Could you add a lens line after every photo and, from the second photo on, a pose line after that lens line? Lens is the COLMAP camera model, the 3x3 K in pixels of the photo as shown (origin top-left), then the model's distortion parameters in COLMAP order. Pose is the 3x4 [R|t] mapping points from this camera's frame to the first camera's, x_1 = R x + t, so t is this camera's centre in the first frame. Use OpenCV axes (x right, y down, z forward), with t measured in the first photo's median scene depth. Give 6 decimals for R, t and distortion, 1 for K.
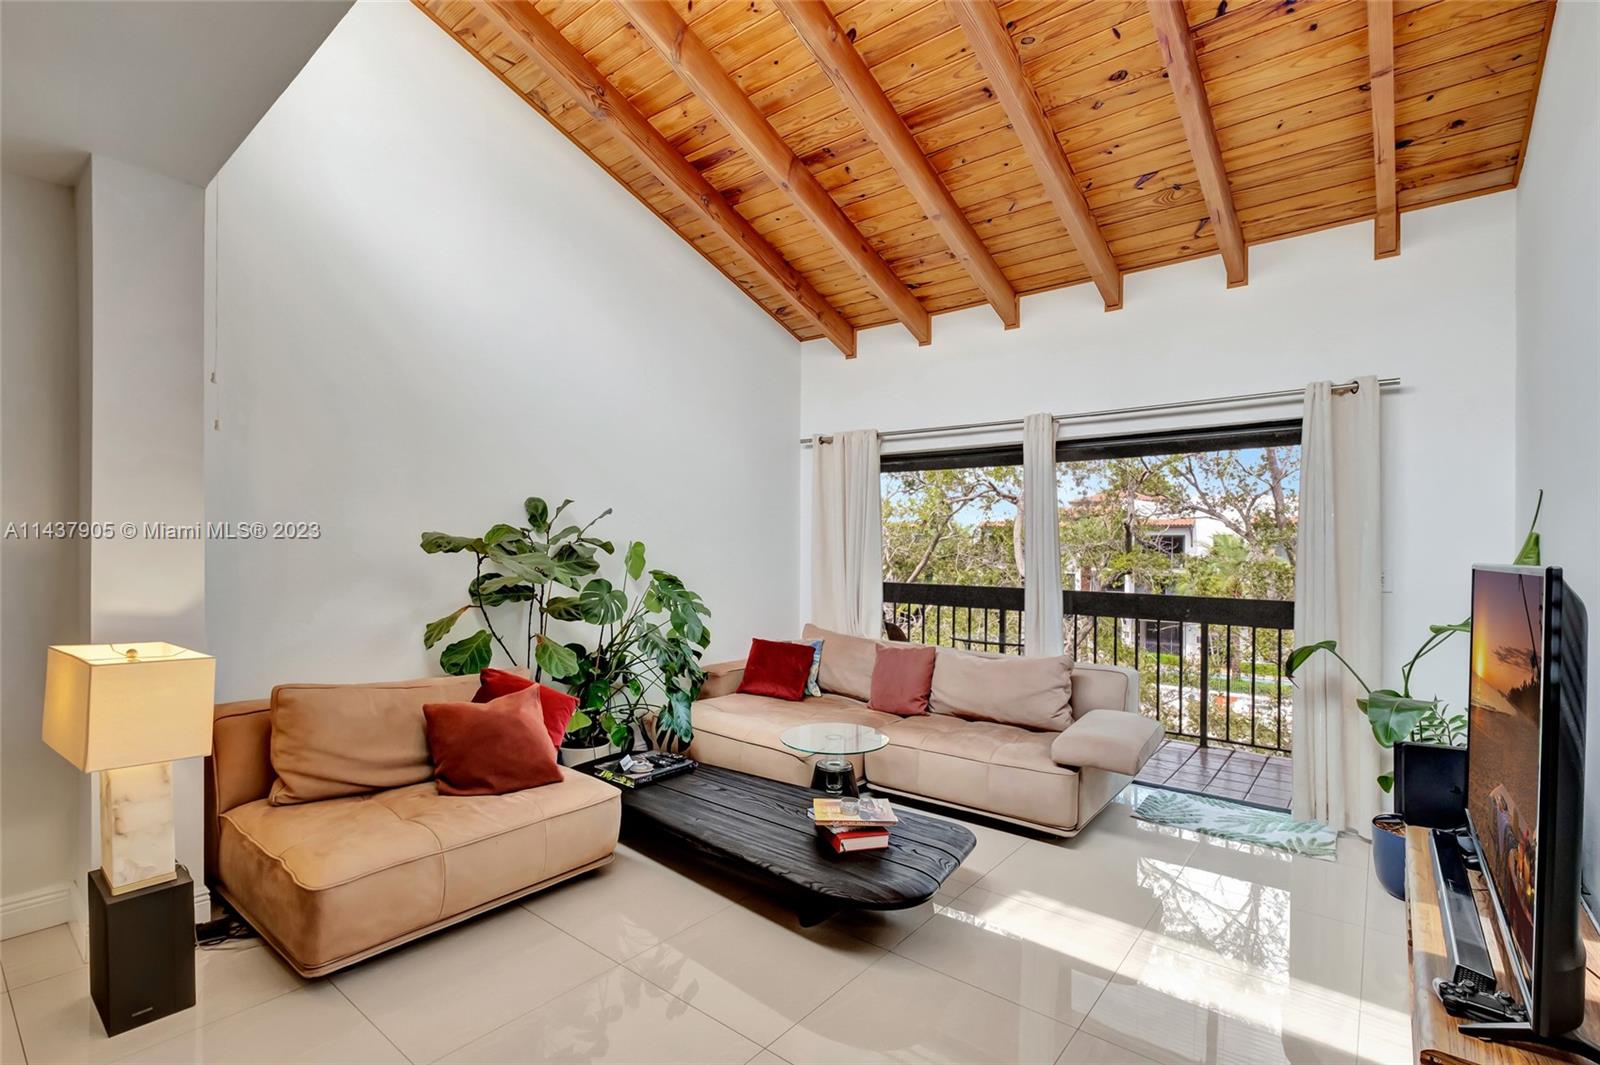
lens RADIAL K [[711.1, 0, 801.8], [0, 711.1, 547.8], [0, 0, 1]] dist [0.001955, -0.004538]
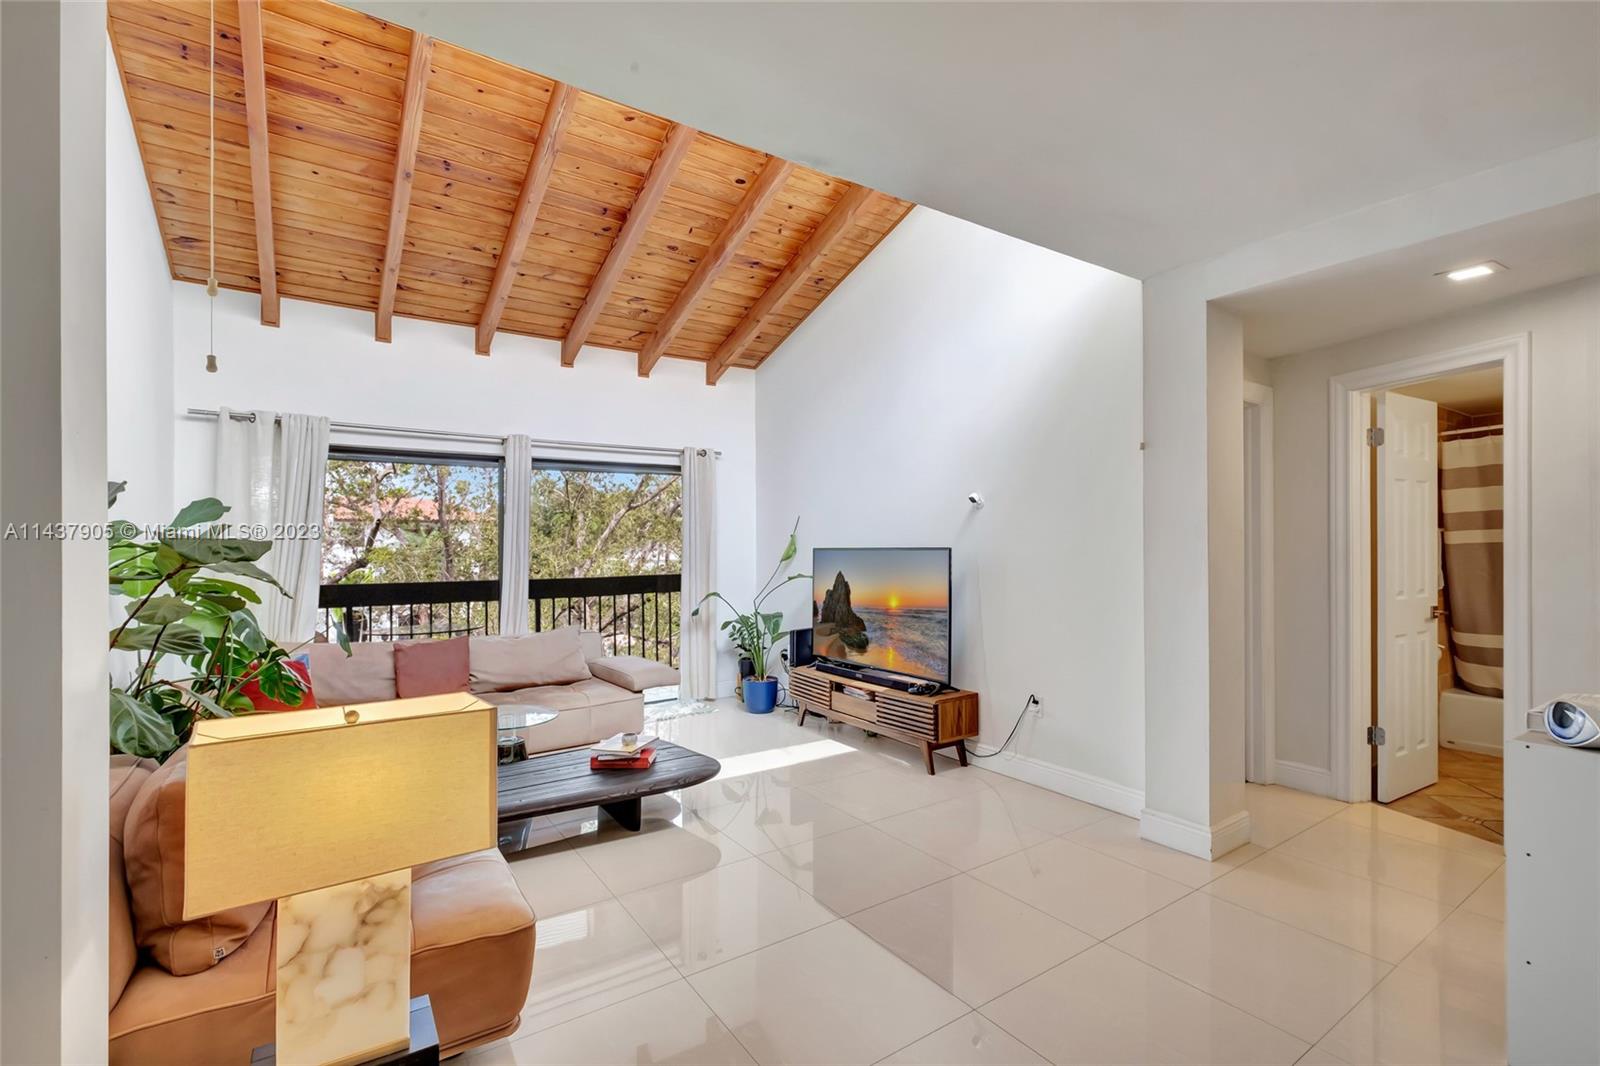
lens RADIAL K [[711.1, 0, 796.7], [0, 711.1, 541.7], [0, 0, 1]] dist [0.001955, -0.004538]
pose [[0.296525, -0.009438, 0.954979, -0.854383], [0.007806, 0.999942, 0.007458, -0.012581], [-0.954993, 0.005243, 0.296581, 0.224740]]
